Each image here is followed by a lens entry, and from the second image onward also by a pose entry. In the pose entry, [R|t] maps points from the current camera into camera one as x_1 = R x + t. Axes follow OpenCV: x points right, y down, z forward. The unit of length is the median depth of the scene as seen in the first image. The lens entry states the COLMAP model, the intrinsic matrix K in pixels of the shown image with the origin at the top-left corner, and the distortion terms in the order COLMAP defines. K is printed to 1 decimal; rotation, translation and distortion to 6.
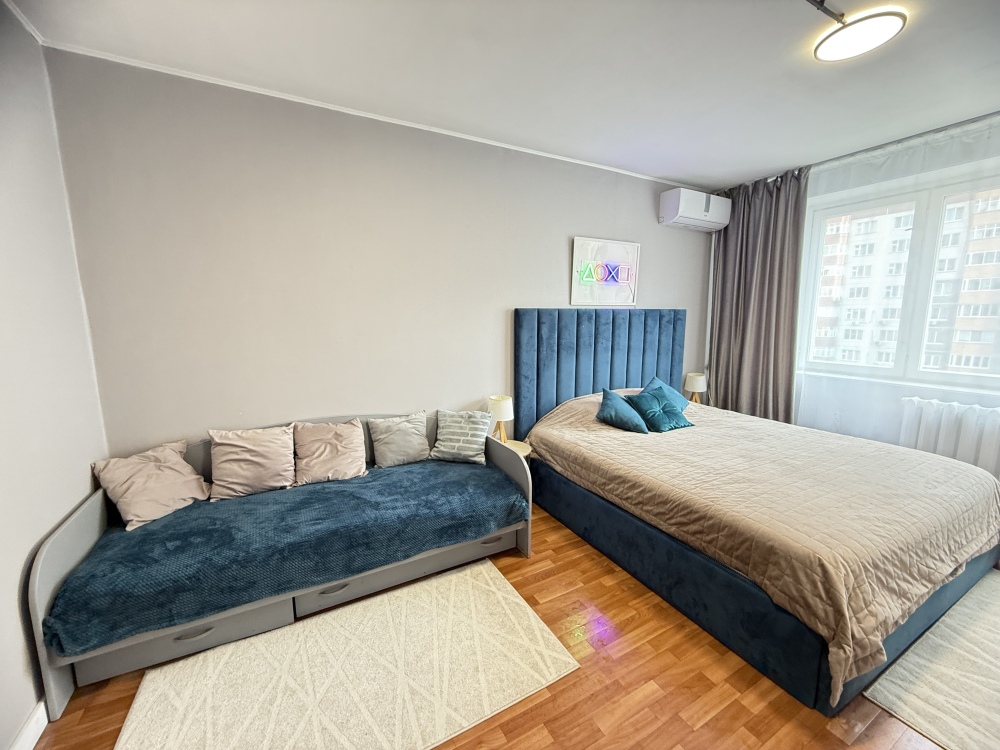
lens RADIAL K [[399.5, 0, 497.0], [0, 399.5, 374.1], [0, 0, 1]] dist [-0.000305, 0.000044]
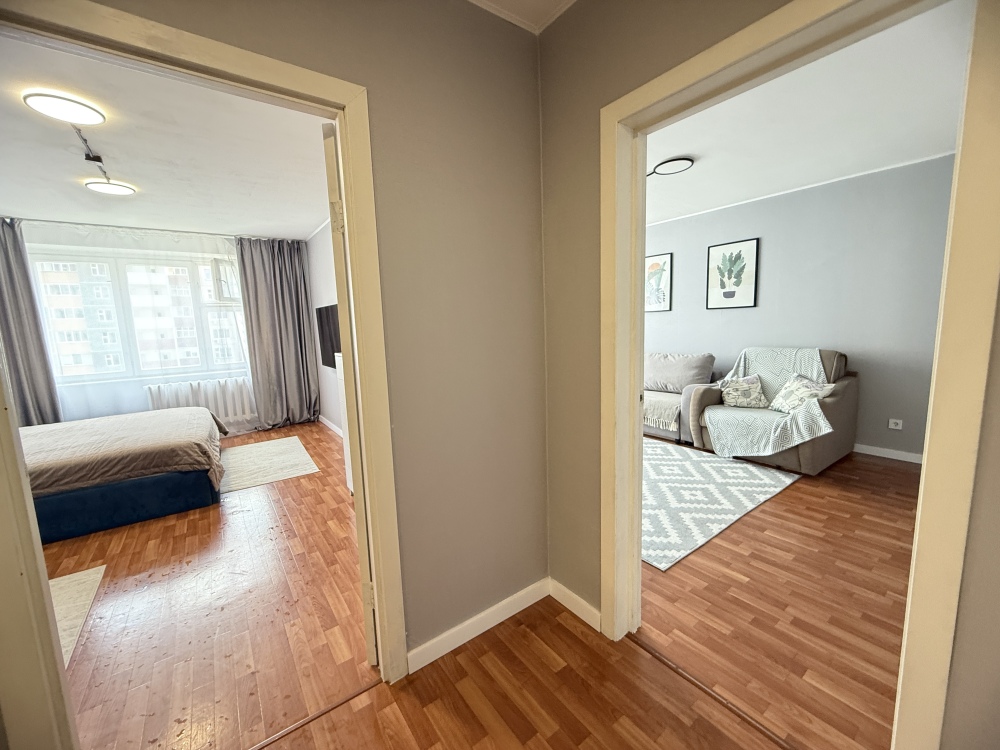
lens RADIAL K [[398.5, 0, 496.2], [0, 398.5, 374.1], [0, 0, 1]] dist [-0.000766, 0.000366]
pose [[-0.128188, -0.118556, 0.984638, -0.696209], [0.183548, 0.972841, 0.141031, 0.042350], [-0.974617, 0.198807, -0.102946, -0.216508]]
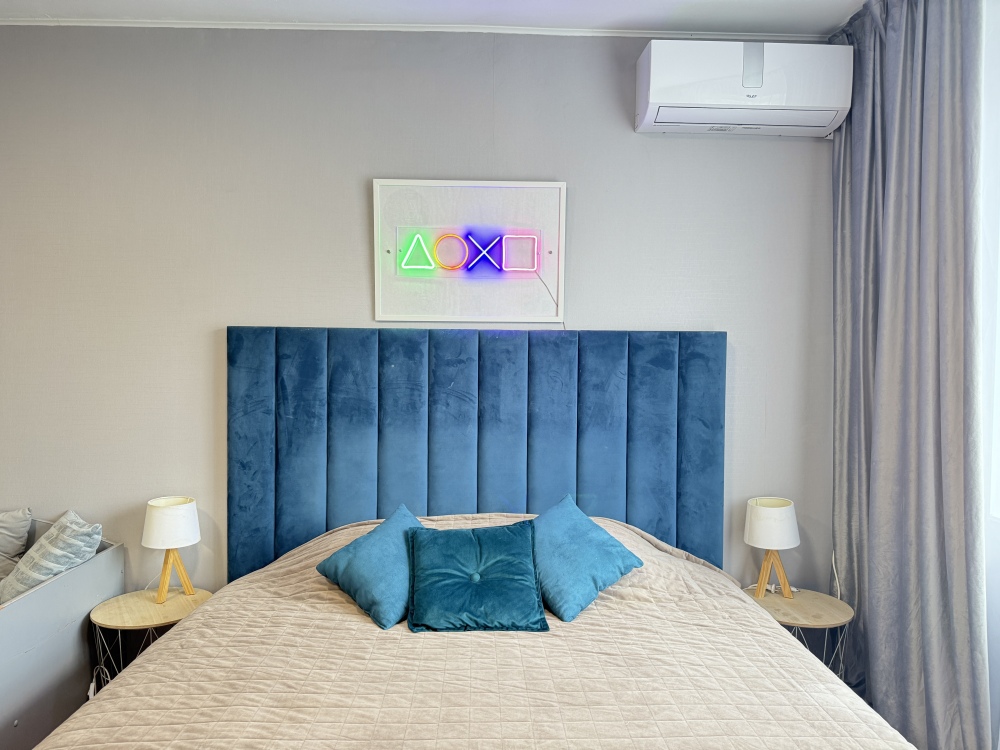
lens RADIAL K [[701.9, 0, 500.2], [0, 701.9, 379.7], [0, 0, 1]] dist [0.099690, -0.167944]
pose [[0.889432, 0.026161, -0.456319, 0.730351], [-0.078105, 0.992375, -0.095346, -0.037351], [0.450346, 0.120445, 0.884693, 0.350906]]
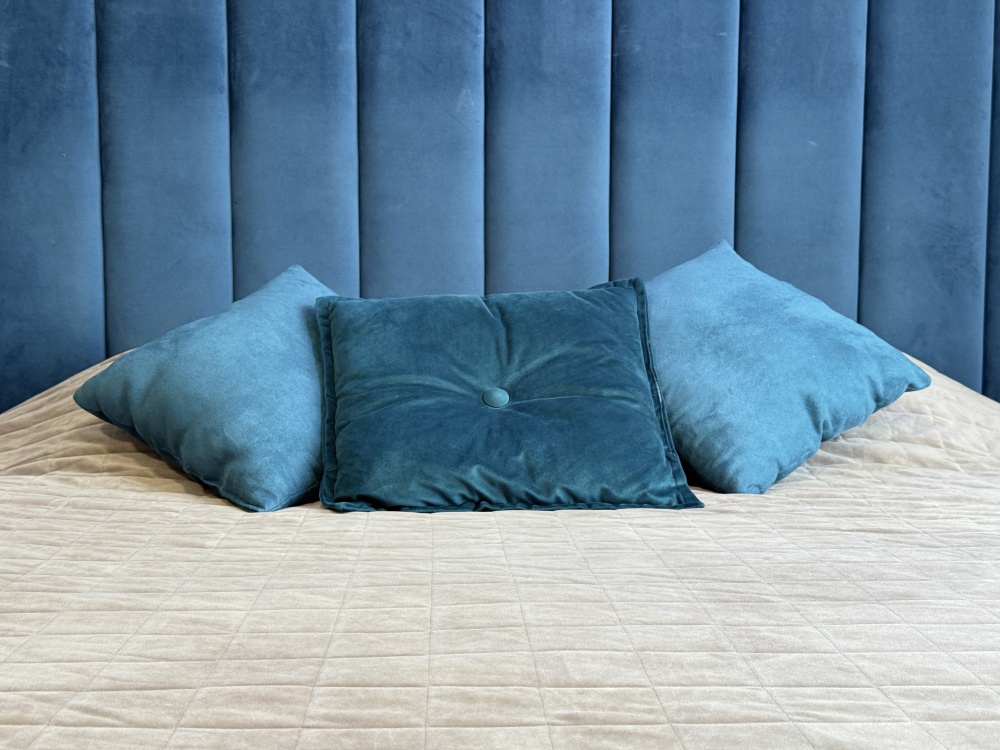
lens RADIAL K [[1381.3, 0, 499.9], [0, 1381.3, 417.2], [0, 0, 1]] dist [0.126410, -0.039769]
pose [[0.895880, 0.051958, -0.441247, 0.624597], [-0.070809, 0.997142, -0.026352, 0.111309], [0.438617, 0.054853, 0.896999, 0.518325]]
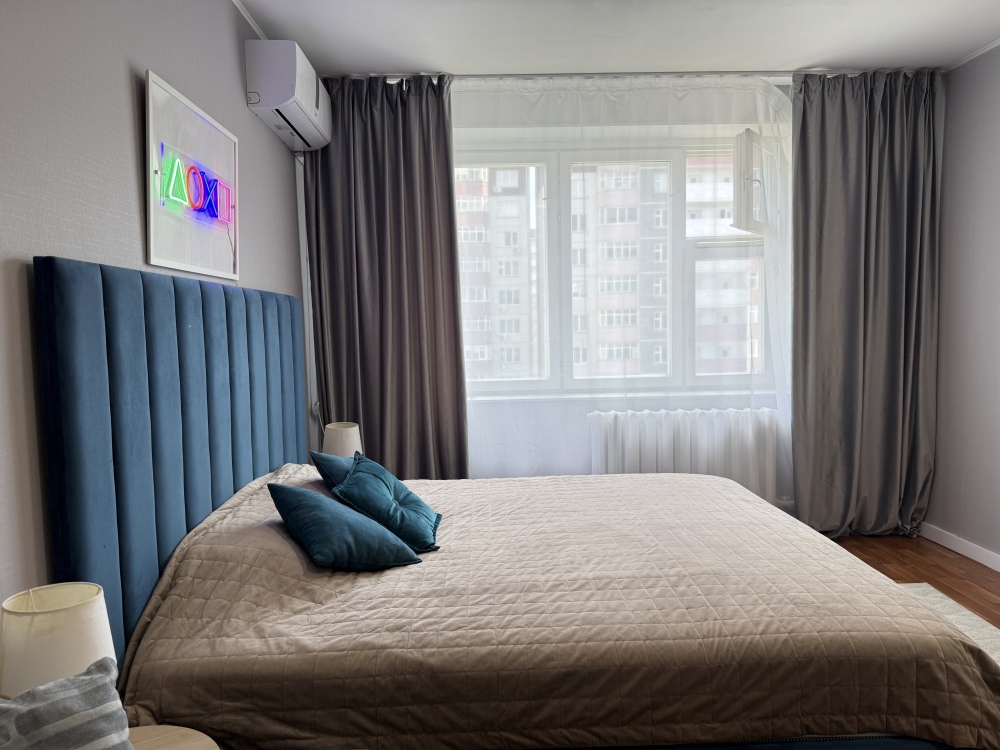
lens RADIAL K [[701.9, 0, 500.2], [0, 701.9, 379.7], [0, 0, 1]] dist [0.099690, -0.167944]
pose [[0.450192, -0.073770, 0.889879, -0.240122], [0.151385, 0.988460, 0.005356, -0.035501], [-0.880005, 0.132303, 0.456165, 0.491305]]
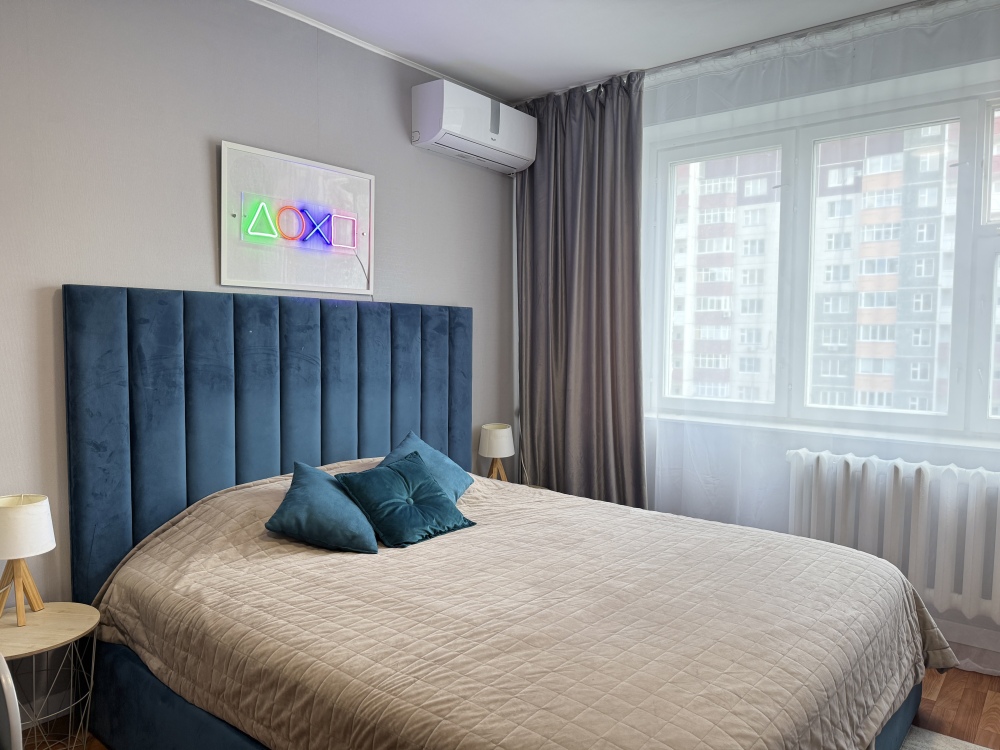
lens RADIAL K [[701.9, 0, 500.2], [0, 701.9, 379.7], [0, 0, 1]] dist [0.099690, -0.167944]
pose [[0.926443, -0.013075, 0.376208, 0.181149], [0.044026, 0.996301, -0.073793, 0.011187], [-0.373852, 0.084928, 0.923592, 0.133801]]
